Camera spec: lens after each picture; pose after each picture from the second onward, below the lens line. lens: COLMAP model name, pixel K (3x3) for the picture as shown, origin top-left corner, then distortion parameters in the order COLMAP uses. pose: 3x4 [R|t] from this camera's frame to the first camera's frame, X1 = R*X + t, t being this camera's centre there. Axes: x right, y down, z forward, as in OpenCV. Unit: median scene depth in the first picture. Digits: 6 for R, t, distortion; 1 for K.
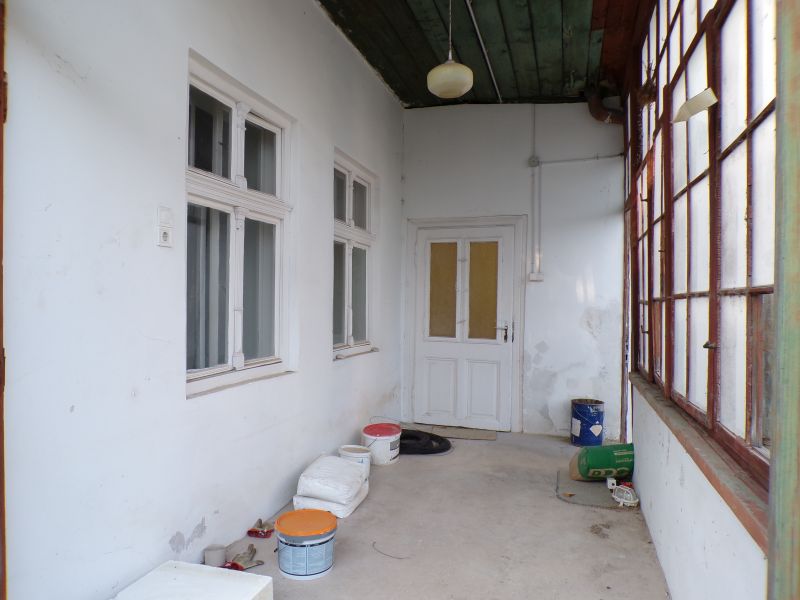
lens RADIAL K [[546.5, 0, 397.9], [0, 546.5, 302.0], [0, 0, 1]] dist [-0.028497, 0.008531]
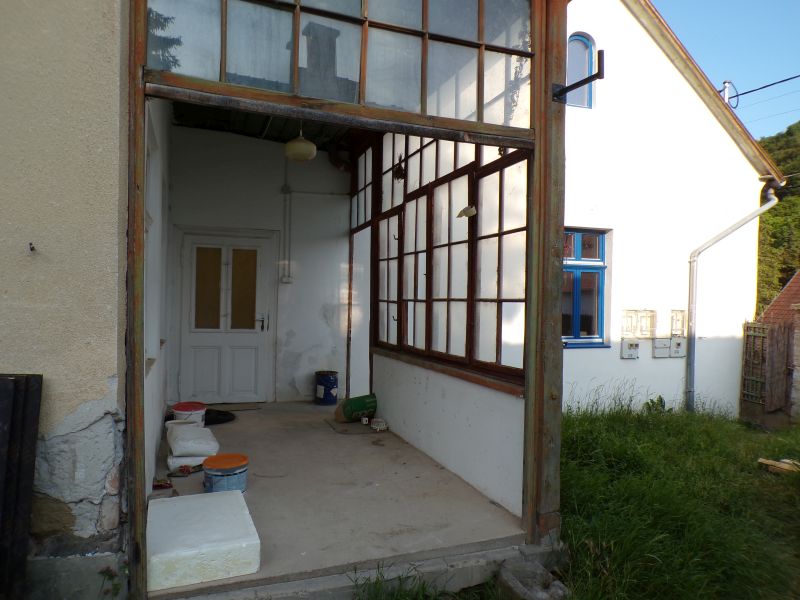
lens RADIAL K [[546.5, 0, 401.9], [0, 546.5, 299.6], [0, 0, 1]] dist [-0.028497, 0.008531]
pose [[0.783852, 0.002150, 0.620944, -0.332263], [-0.008608, 0.999936, 0.007404, -0.010516], [-0.620888, -0.011149, 0.783820, -0.178336]]
